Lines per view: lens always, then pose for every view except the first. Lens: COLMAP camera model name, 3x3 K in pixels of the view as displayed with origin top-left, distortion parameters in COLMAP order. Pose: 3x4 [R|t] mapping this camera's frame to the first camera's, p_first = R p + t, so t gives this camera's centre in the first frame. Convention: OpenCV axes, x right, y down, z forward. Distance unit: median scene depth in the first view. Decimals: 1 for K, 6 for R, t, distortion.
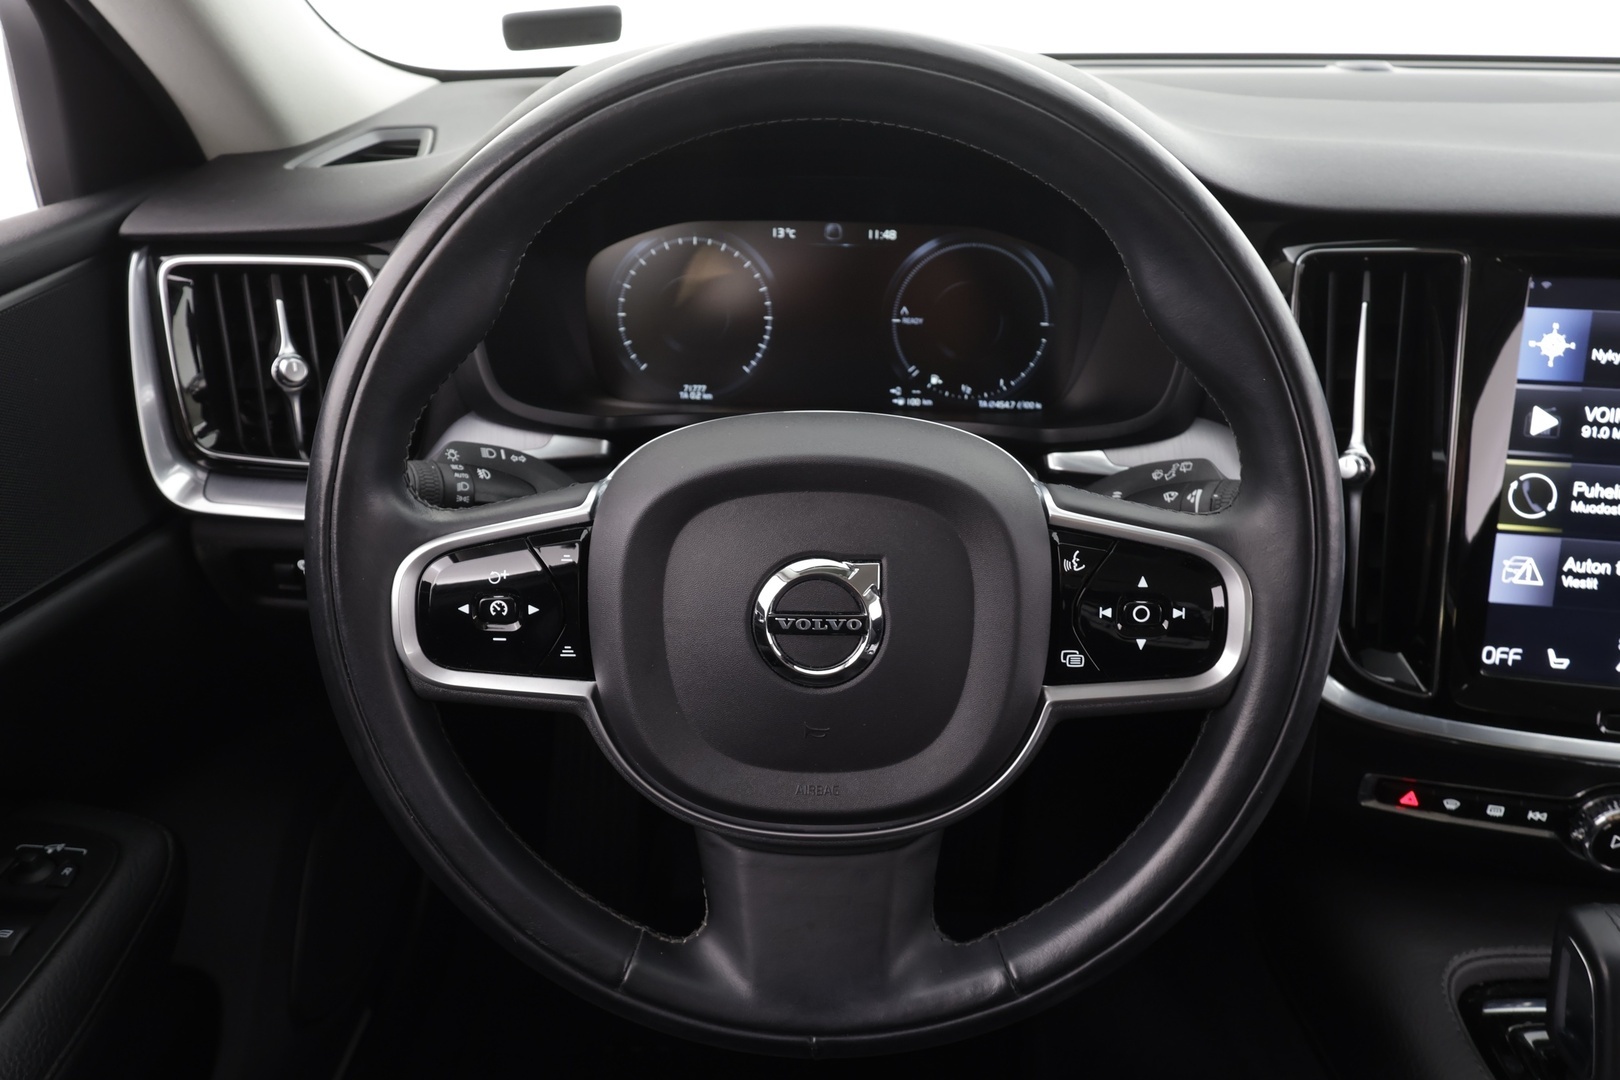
lens RADIAL K [[1150.3, 0, 810.0], [0, 1150.3, 540.0], [0, 0, 1]] dist [0.000830, 0.002130]
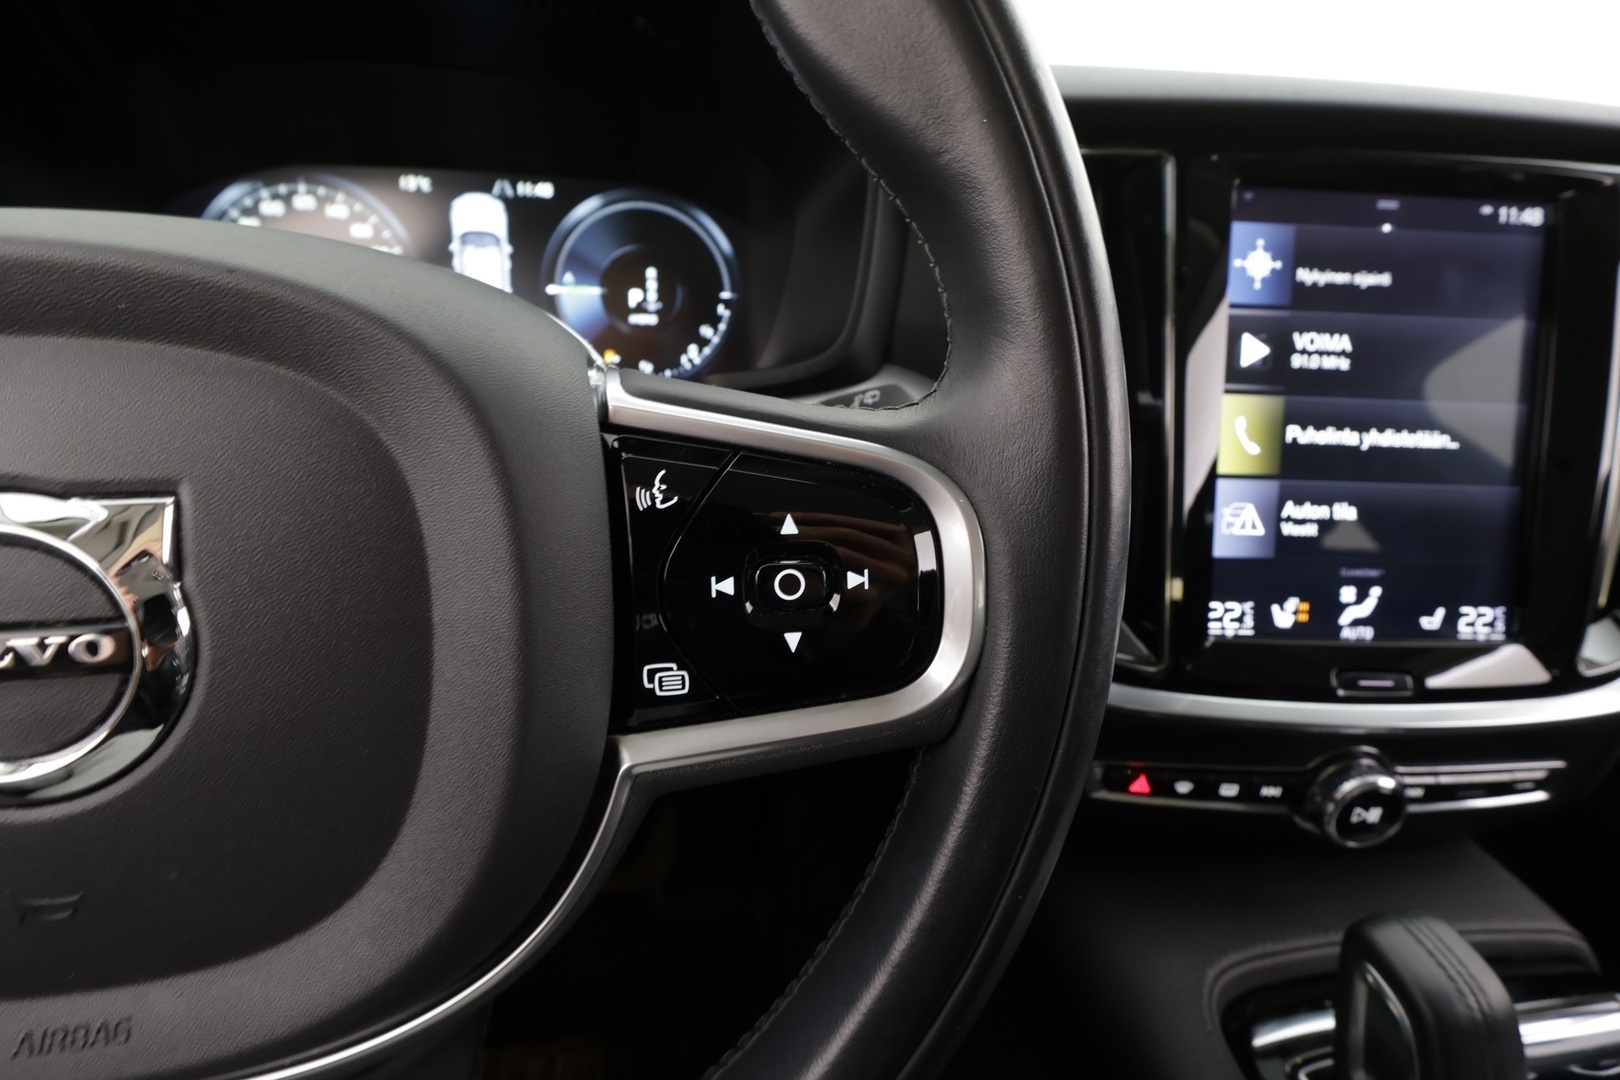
lens RADIAL K [[745.9, 0, 810.0], [0, 745.9, 540.0], [0, 0, 1]] dist [0.000490, 0.000035]
pose [[0.978350, -0.049920, 0.200845, 0.177341], [0.057408, 0.997850, -0.031625, 0.042648], [-0.198834, 0.042470, 0.979113, 0.511055]]
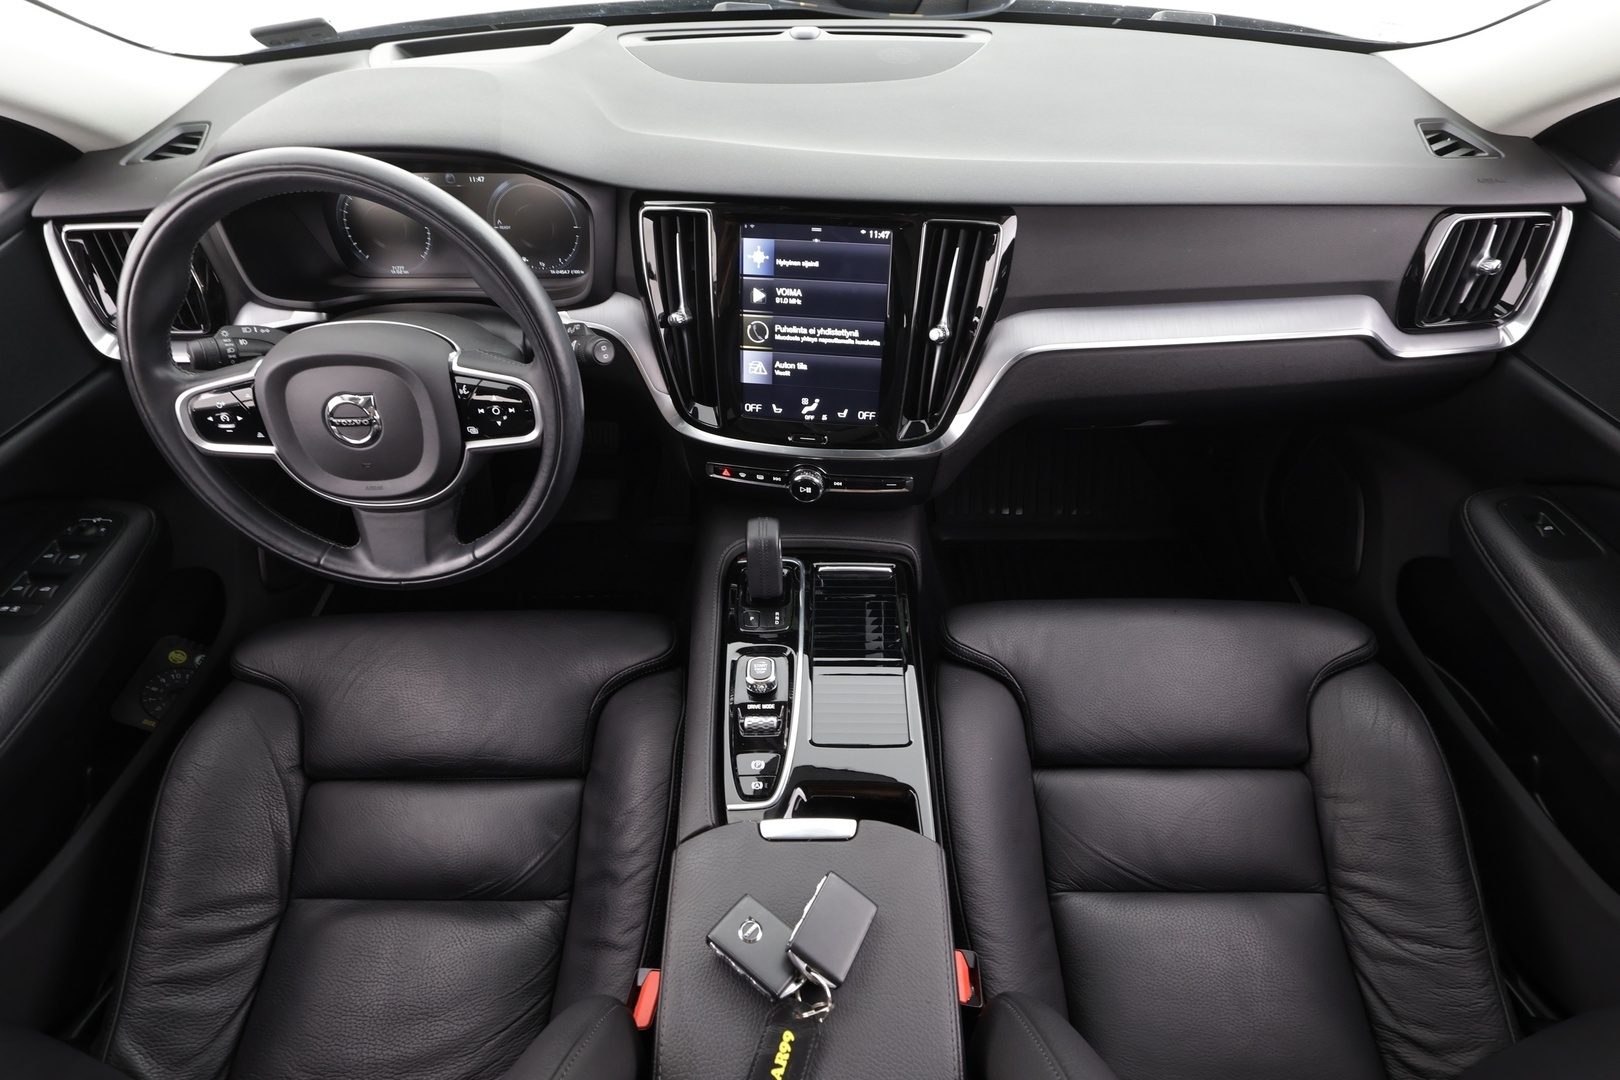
lens RADIAL K [[814.6, 0, 818.9], [0, 814.6, 543.2], [0, 0, 1]] dist [-0.000371, 0.000140]
pose [[0.999022, -0.040124, 0.018580, 0.705896], [0.031716, 0.943035, 0.331179, -0.166151], [-0.030809, -0.330266, 0.943385, -0.541254]]
